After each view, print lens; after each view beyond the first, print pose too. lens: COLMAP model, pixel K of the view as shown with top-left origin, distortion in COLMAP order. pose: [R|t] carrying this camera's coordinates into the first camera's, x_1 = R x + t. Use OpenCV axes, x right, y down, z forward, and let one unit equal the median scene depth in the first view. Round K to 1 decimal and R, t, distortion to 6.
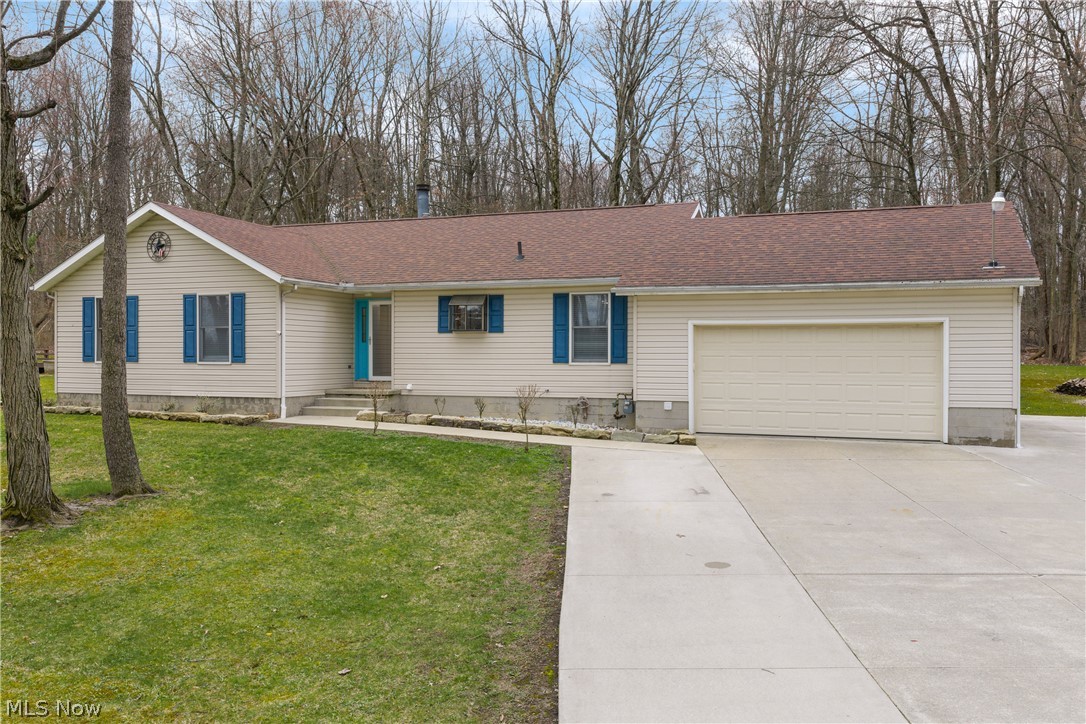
lens RADIAL K [[899.5, 0, 542.6], [0, 899.5, 369.9], [0, 0, 1]] dist [0.011032, -0.012170]
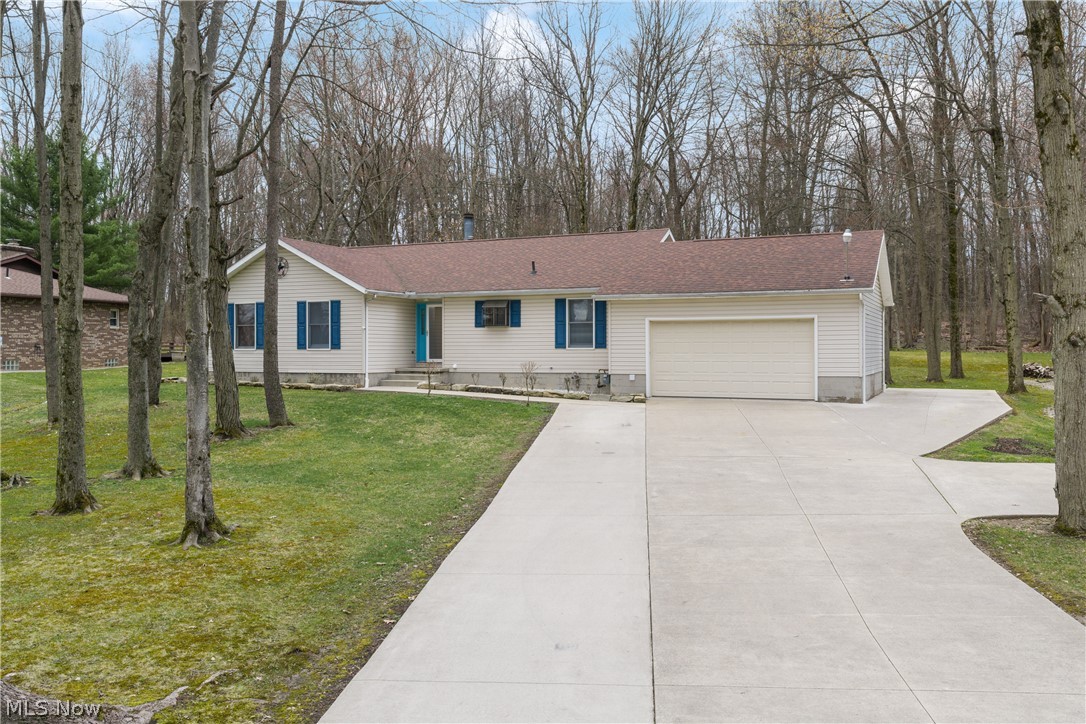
lens RADIAL K [[899.5, 0, 542.2], [0, 899.5, 351.3], [0, 0, 1]] dist [0.011032, -0.012170]
pose [[0.997393, -0.003871, -0.072060, 0.095234], [0.002875, 0.999899, -0.013925, 0.016963], [0.072106, 0.013681, 0.997303, -0.414400]]
